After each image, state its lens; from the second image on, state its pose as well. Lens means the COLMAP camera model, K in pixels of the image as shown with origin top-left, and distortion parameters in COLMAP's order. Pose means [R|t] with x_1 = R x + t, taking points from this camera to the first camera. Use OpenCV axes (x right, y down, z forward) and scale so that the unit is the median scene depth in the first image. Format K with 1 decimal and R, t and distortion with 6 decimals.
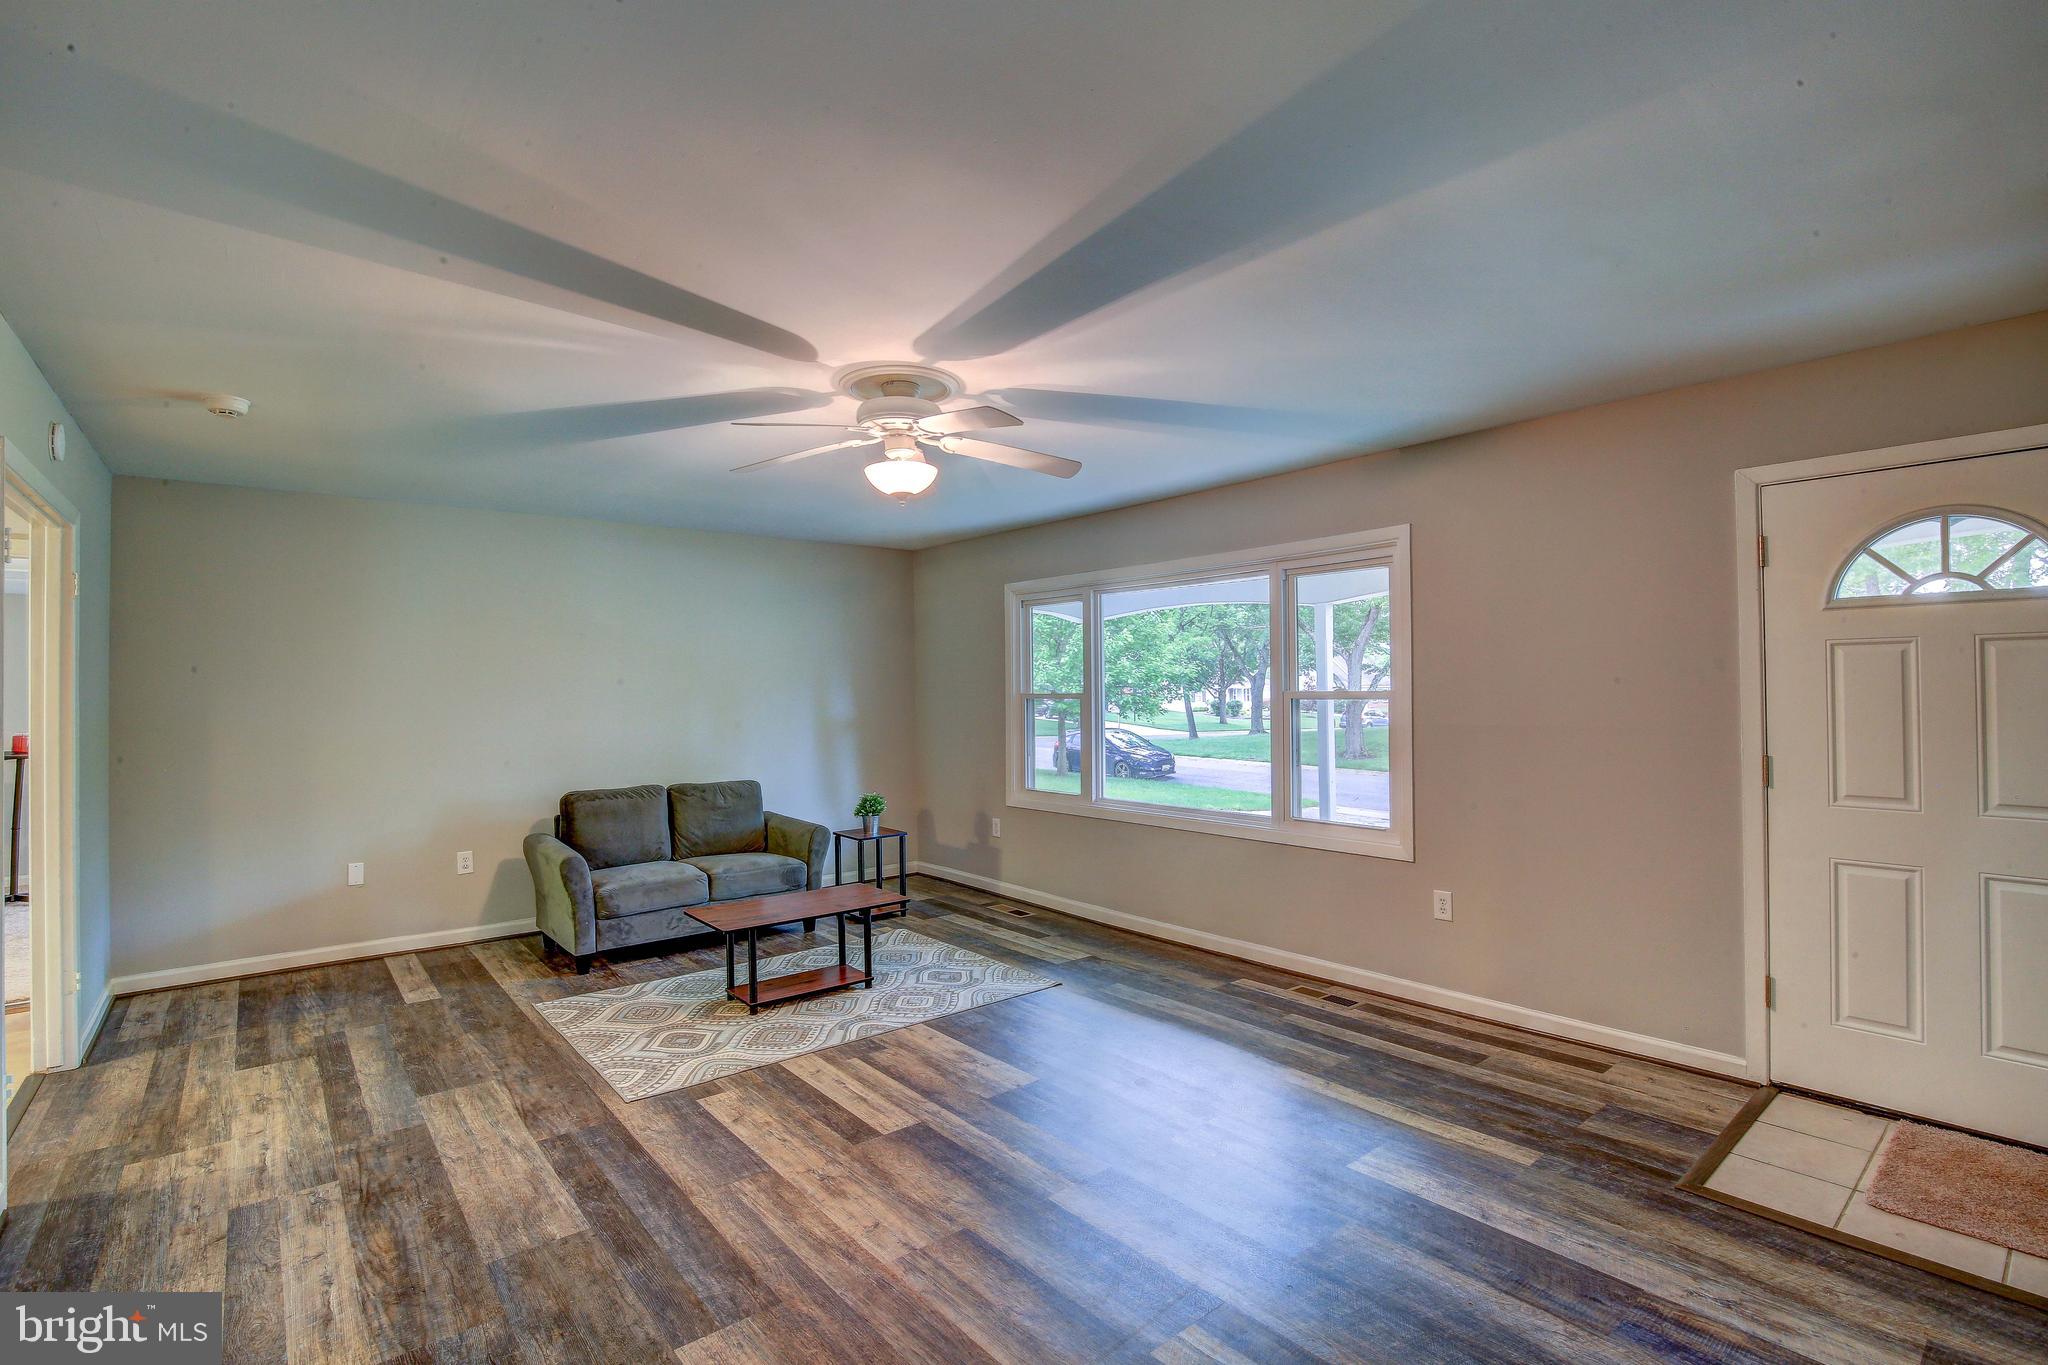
lens RADIAL K [[970.0, 0, 1033.8], [0, 970.0, 670.0], [0, 0, 1]] dist [-0.038587, 0.008672]
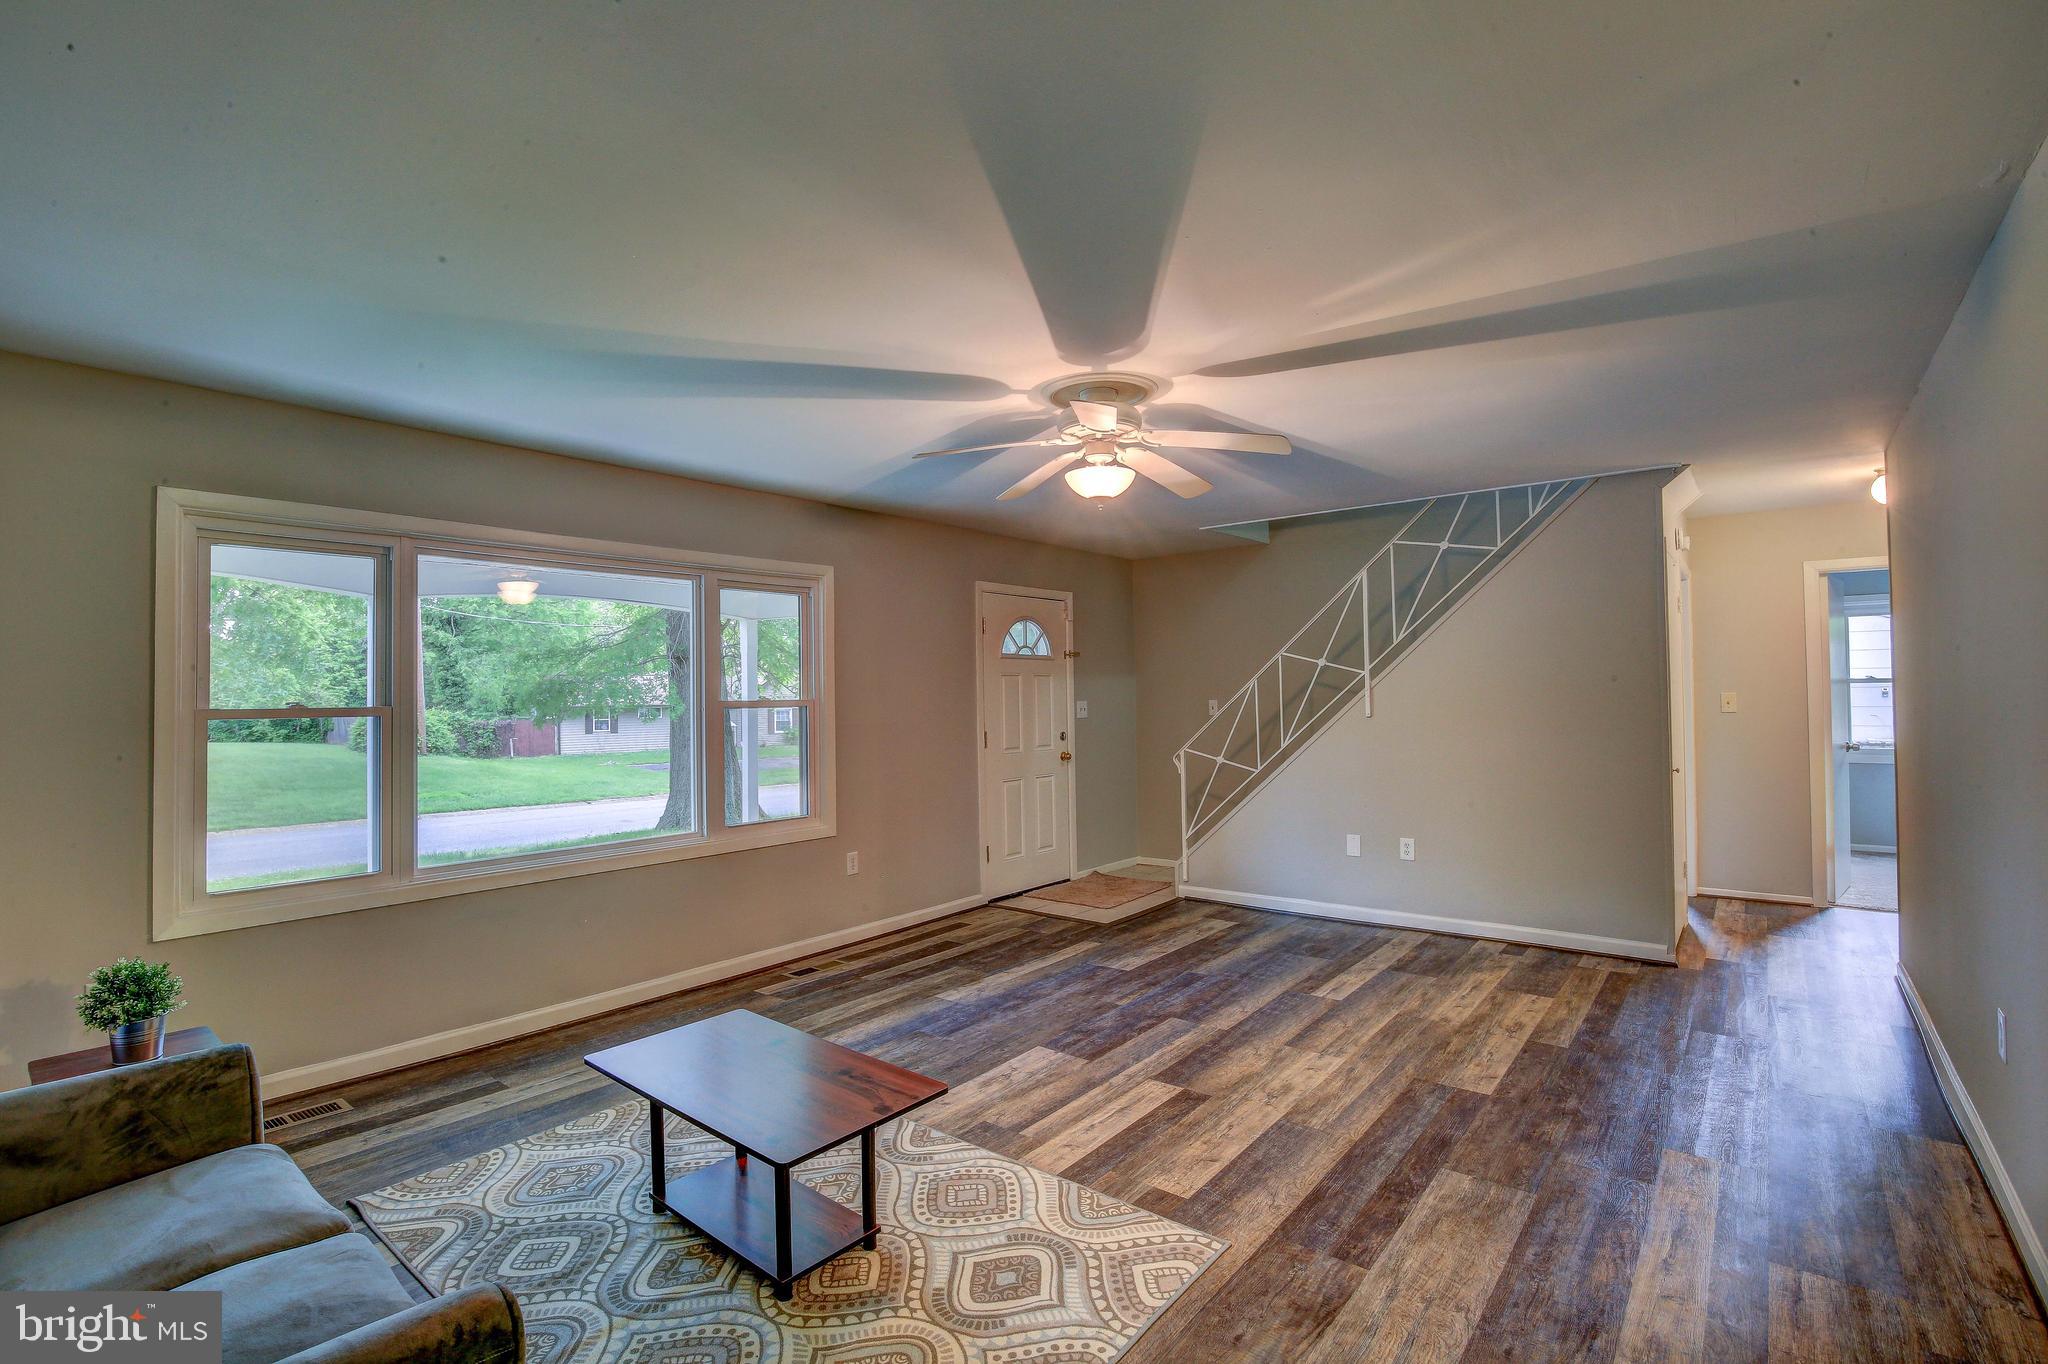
lens RADIAL K [[942.3, 0, 1014.6], [0, 942.3, 677.1], [0, 0, 1]] dist [-0.037212, 0.007696]
pose [[-0.196993, 0.030132, 0.979942, -1.100915], [-0.003915, 0.999495, -0.031520, 0.038614], [-0.980397, -0.010046, -0.196776, 1.302181]]
